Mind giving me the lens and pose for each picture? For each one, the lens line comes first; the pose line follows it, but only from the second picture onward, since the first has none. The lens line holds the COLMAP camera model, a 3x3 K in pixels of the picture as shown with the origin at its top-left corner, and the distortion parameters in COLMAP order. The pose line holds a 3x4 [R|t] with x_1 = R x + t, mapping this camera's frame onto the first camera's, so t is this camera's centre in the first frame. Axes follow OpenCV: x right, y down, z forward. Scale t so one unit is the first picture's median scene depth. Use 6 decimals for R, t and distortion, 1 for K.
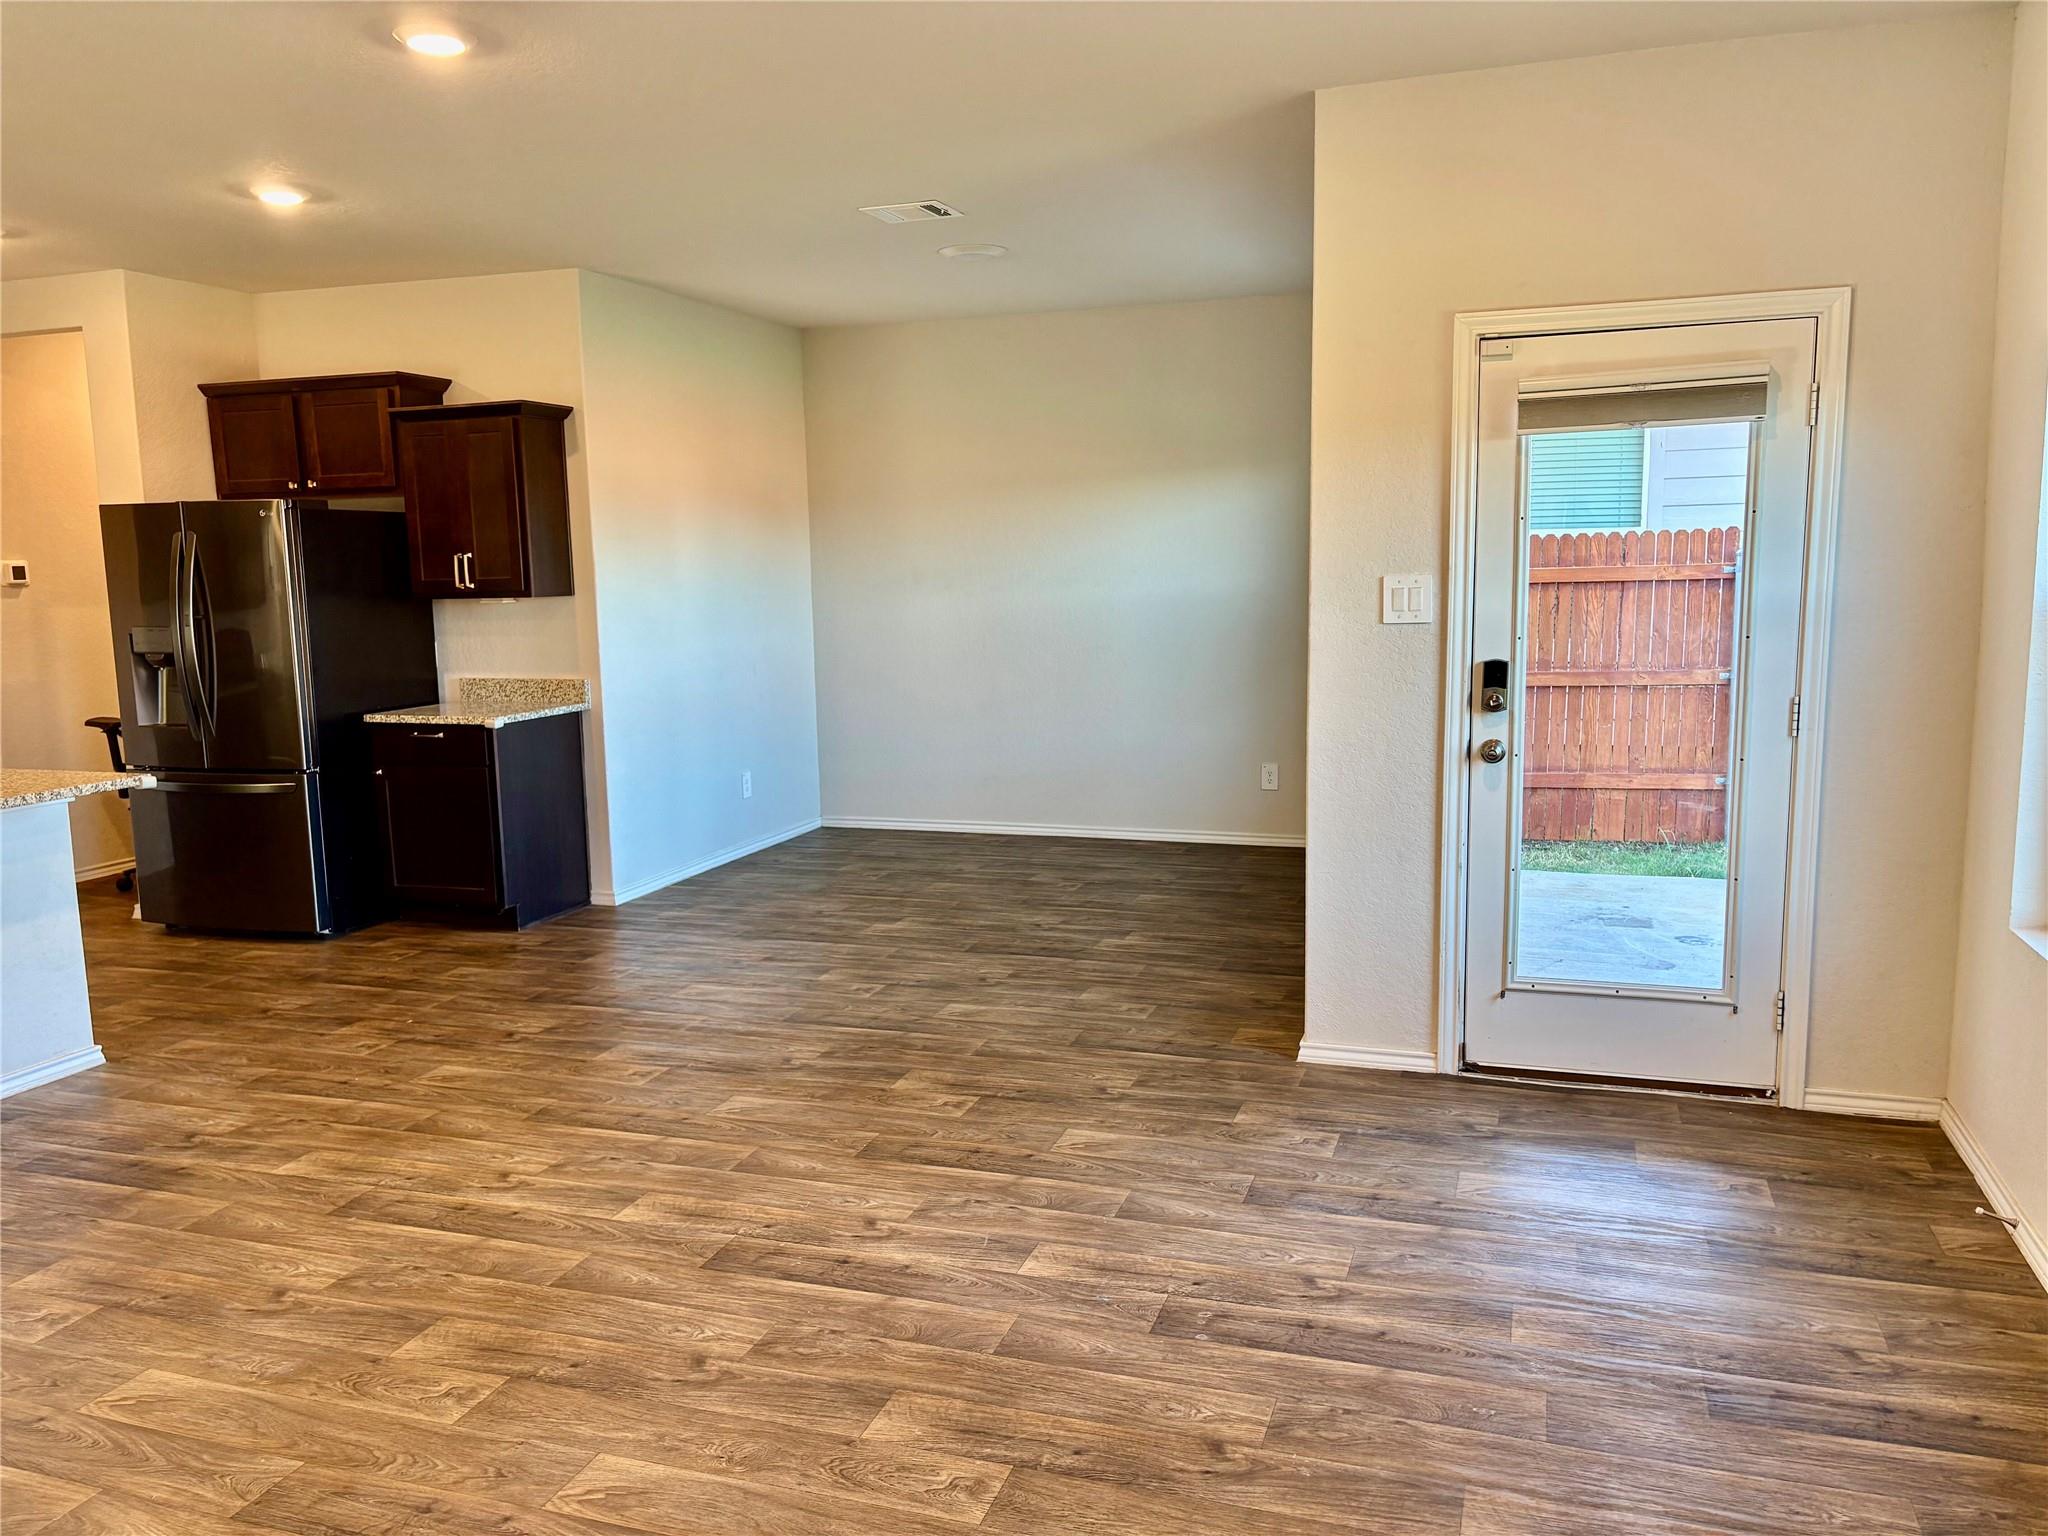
lens RADIAL K [[1515.5, 0, 1024.0], [0, 1515.5, 768.0], [0, 0, 1]] dist [0.026231, -0.028291]
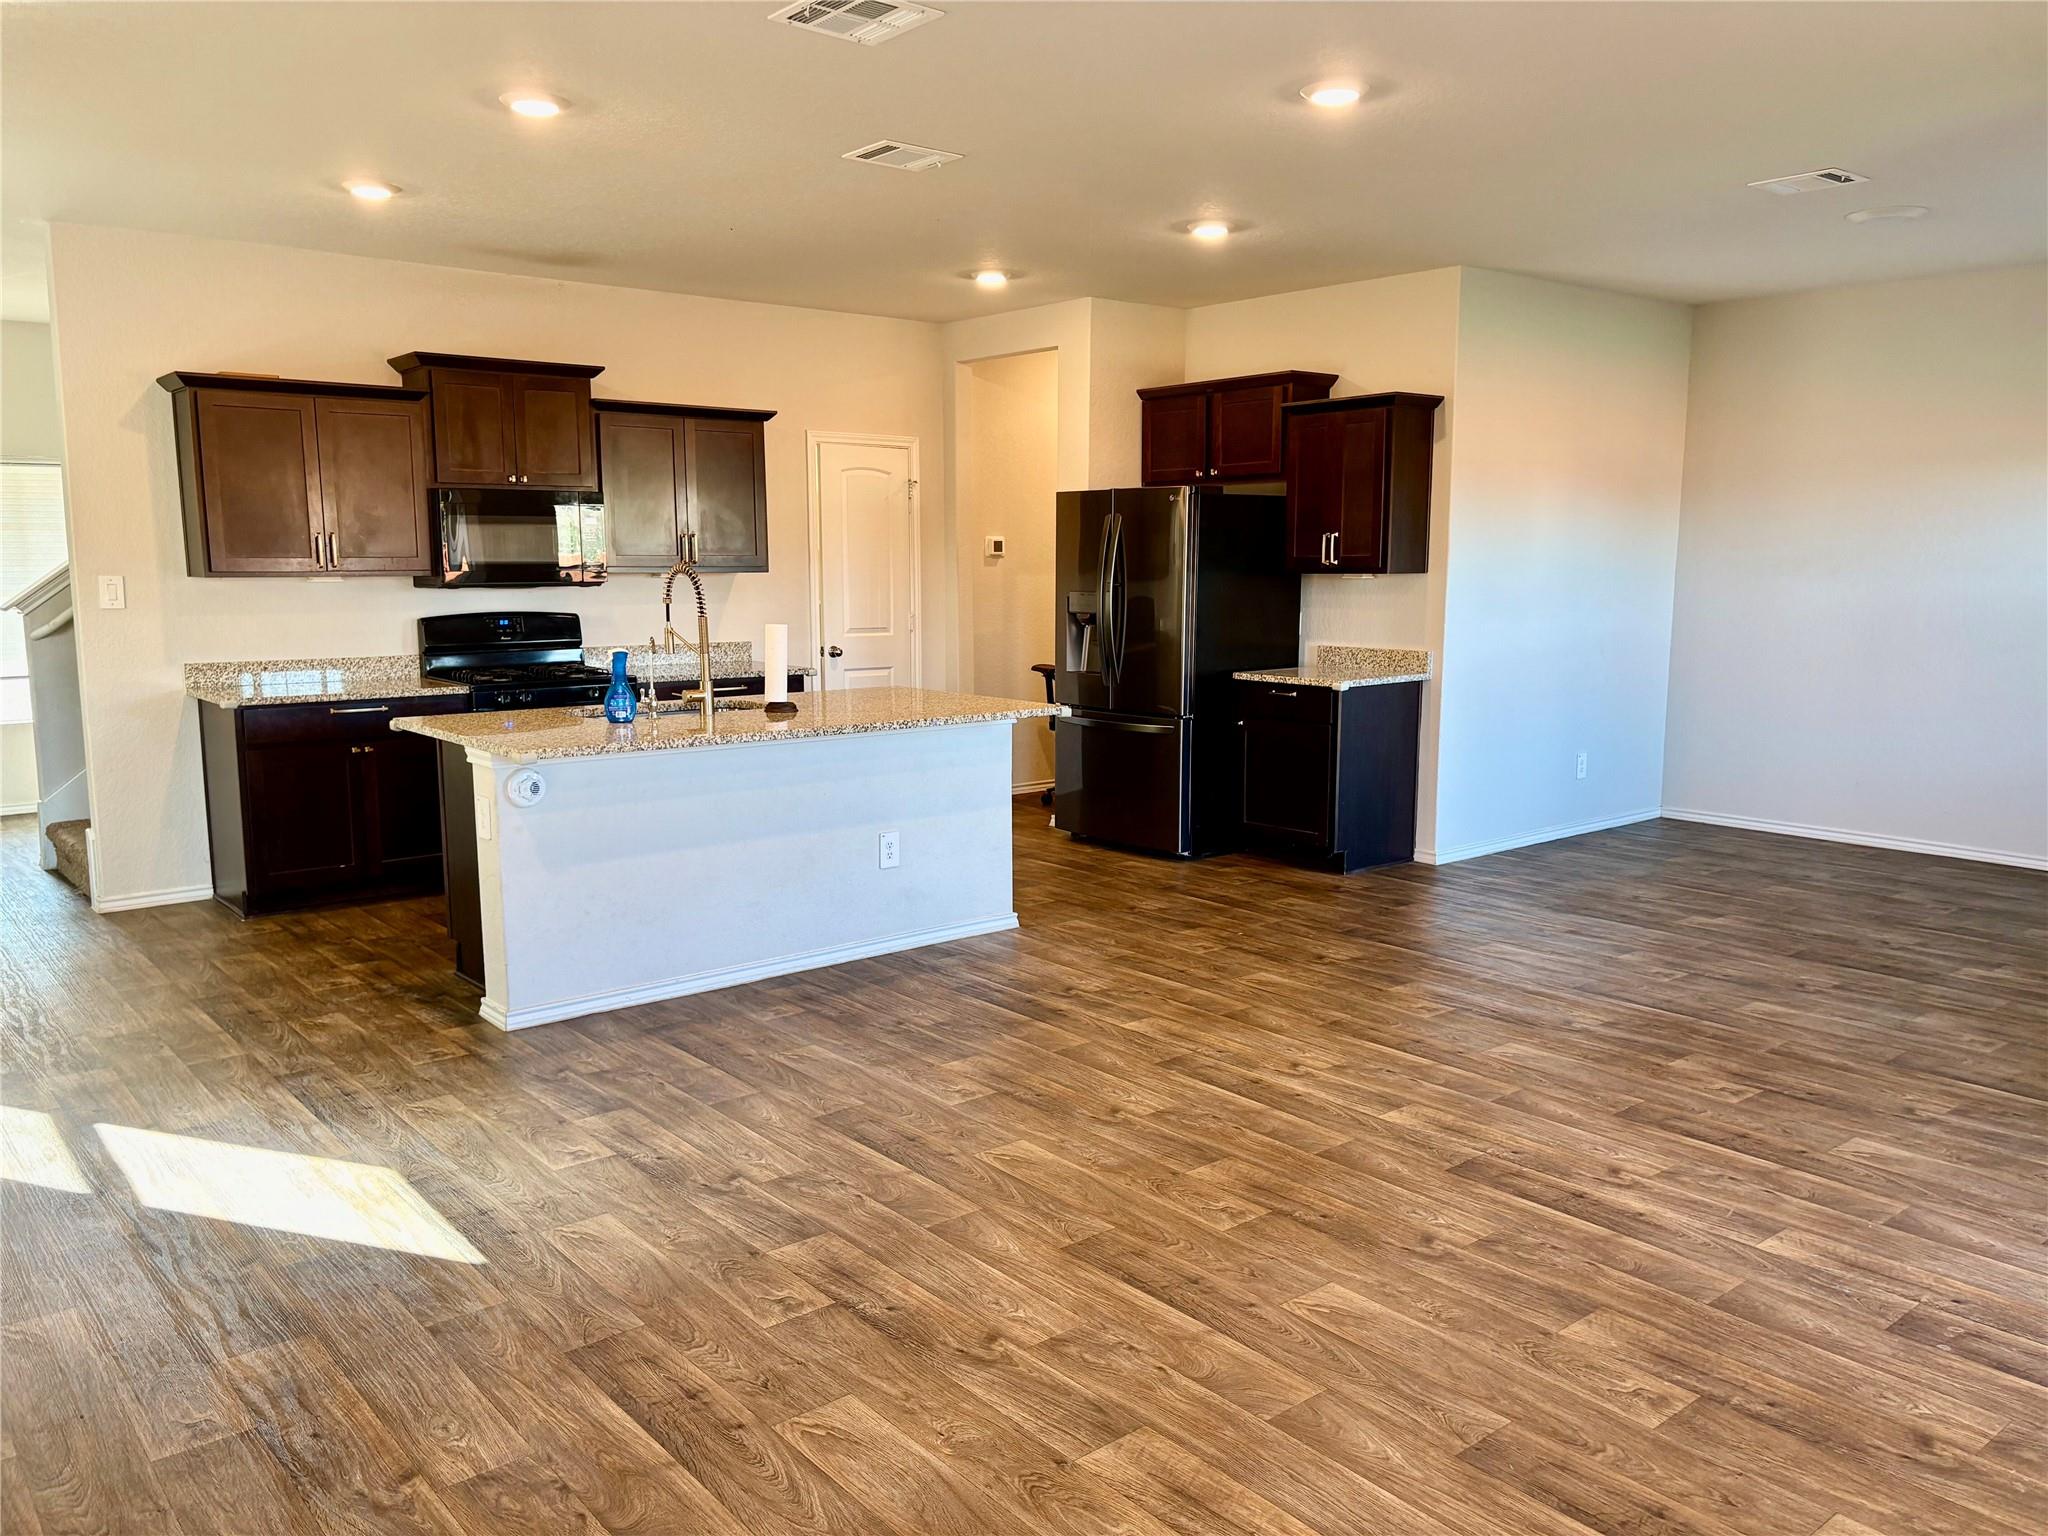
lens RADIAL K [[1515.5, 0, 1024.0], [0, 1515.5, 768.0], [0, 0, 1]] dist [0.026231, -0.028291]
pose [[0.844722, 0.091499, -0.527327, 0.062608], [-0.086371, 0.995669, 0.034406, 0.016140], [0.528191, 0.016482, 0.848966, -0.083536]]
